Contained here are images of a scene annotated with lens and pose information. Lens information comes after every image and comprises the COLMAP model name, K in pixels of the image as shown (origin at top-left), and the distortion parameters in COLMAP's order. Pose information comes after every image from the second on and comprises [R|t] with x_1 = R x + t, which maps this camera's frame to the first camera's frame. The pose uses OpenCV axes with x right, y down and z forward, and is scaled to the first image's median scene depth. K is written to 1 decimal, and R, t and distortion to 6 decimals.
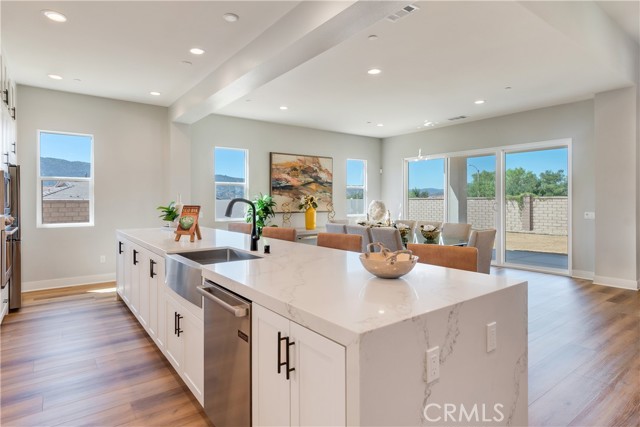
lens RADIAL K [[345.5, 0, 296.9], [0, 345.5, 207.9], [0, 0, 1]] dist [0.008482, -0.004111]
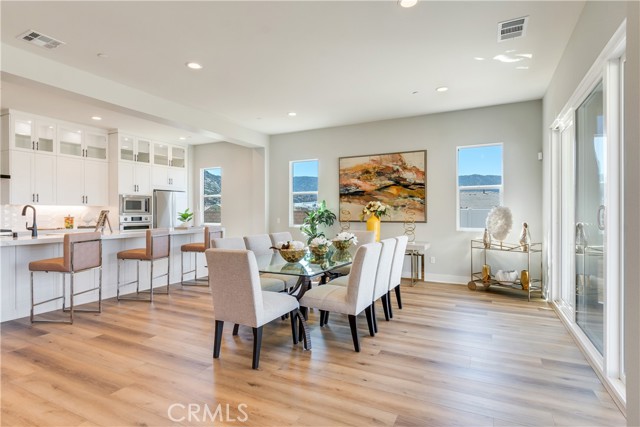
lens RADIAL K [[345.5, 0, 314.3], [0, 345.5, 211.5], [0, 0, 1]] dist [0.008482, -0.004111]
pose [[0.452432, 0.004901, -0.891785, 0.693538], [-0.012261, 0.999925, -0.000725, -0.010109], [0.891714, 0.011262, 0.452458, 0.476286]]
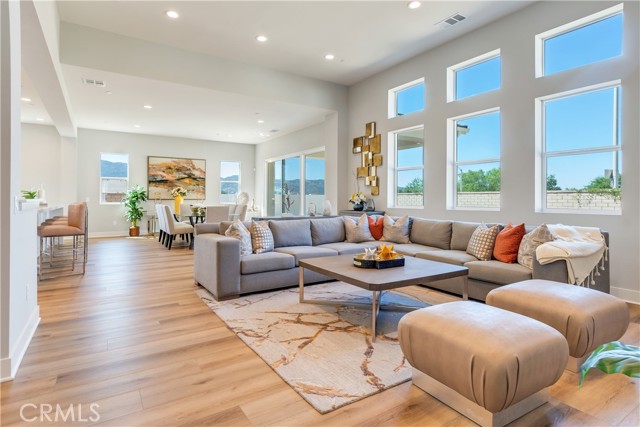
lens RADIAL K [[345.5, 0, 307.8], [0, 345.5, 199.3], [0, 0, 1]] dist [0.008482, -0.004111]
pose [[0.998504, 0.011806, -0.053396, 0.605801], [-0.012331, 0.999879, -0.009514, 0.018322], [0.053277, 0.010158, 0.998528, -0.342139]]
